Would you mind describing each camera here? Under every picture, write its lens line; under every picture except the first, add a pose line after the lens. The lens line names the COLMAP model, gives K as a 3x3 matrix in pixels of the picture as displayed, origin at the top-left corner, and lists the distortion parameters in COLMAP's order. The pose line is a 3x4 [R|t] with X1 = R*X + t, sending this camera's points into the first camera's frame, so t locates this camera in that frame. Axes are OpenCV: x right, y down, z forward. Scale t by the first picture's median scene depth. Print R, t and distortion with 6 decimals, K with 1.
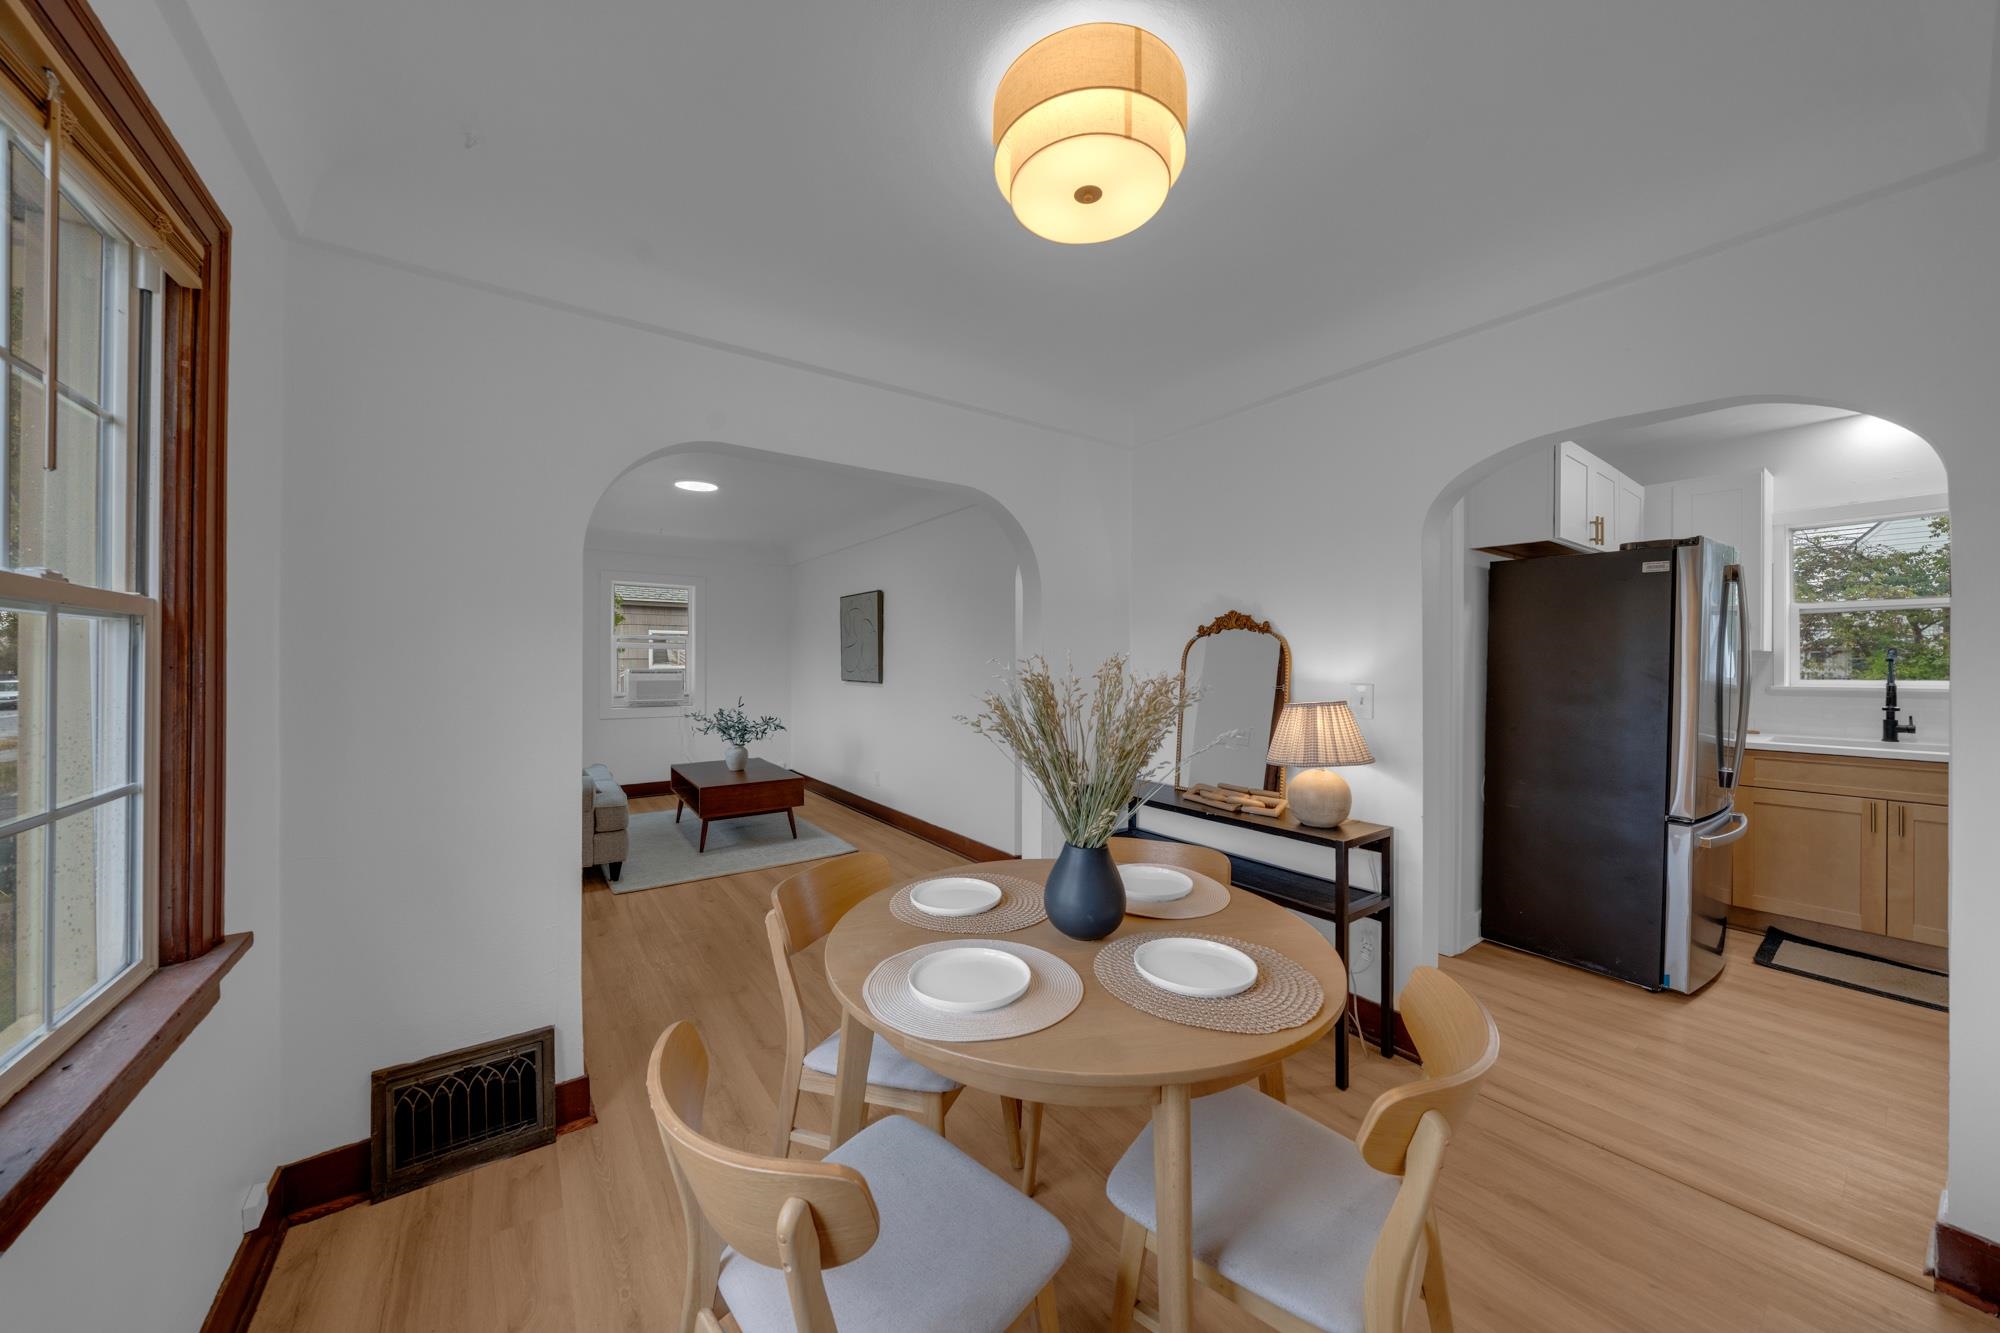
lens RADIAL K [[682.6, 0, 992.5], [0, 682.6, 668.2], [0, 0, 1]] dist [-0.000348, -0.000083]
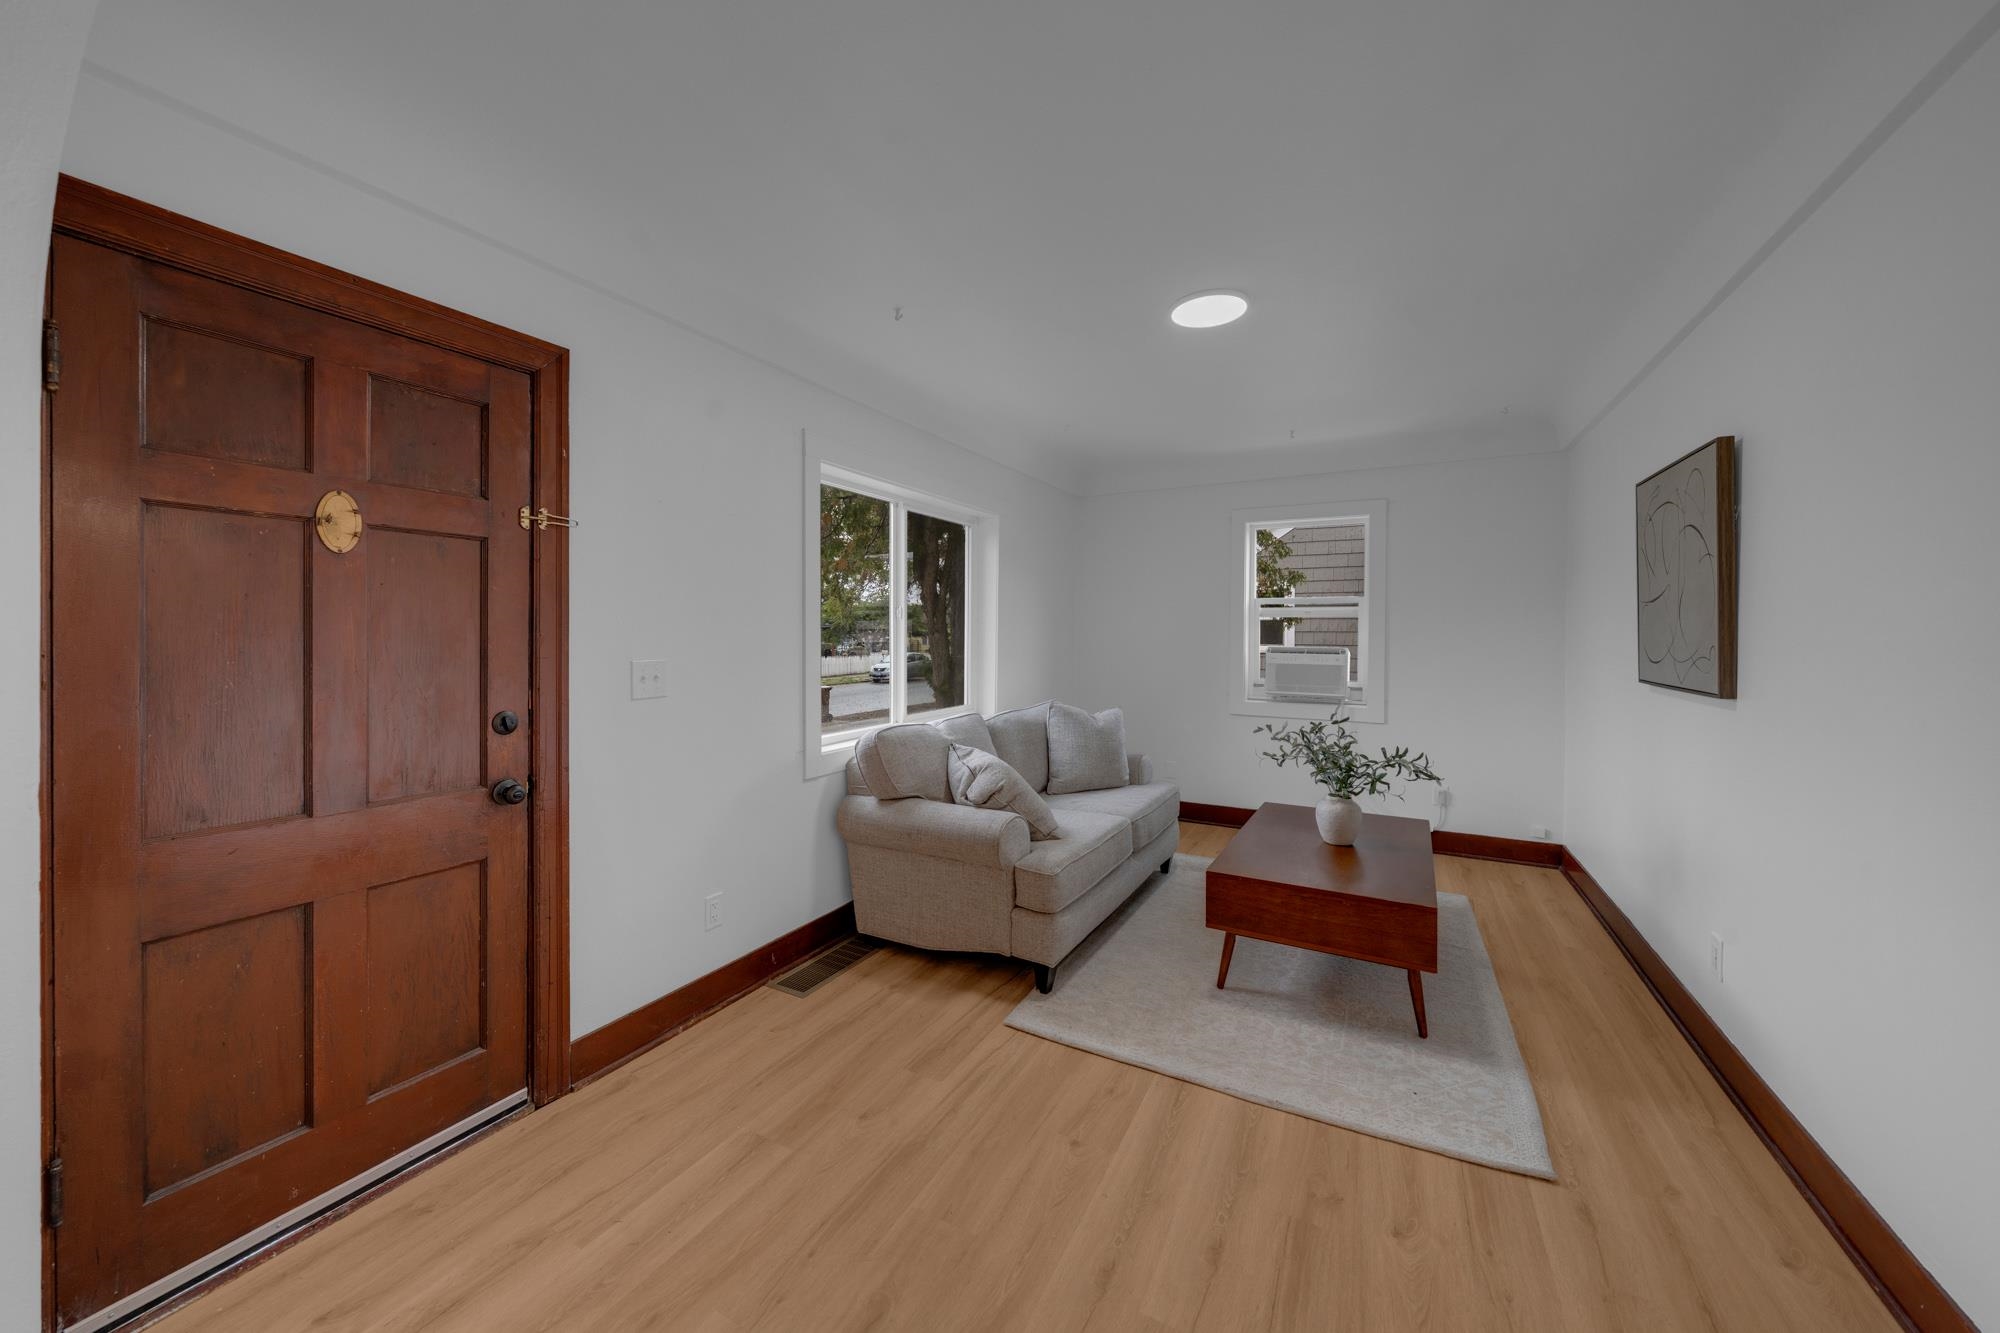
lens RADIAL K [[699.9, 0, 997.9], [0, 699.9, 639.2], [0, 0, 1]] dist [0.000047, 0.000005]
pose [[0.425867, 0.003256, -0.904780, 0.001894], [-0.006278, 0.999980, 0.000644, -0.006582], [0.904764, 0.005406, 0.425879, 0.532890]]
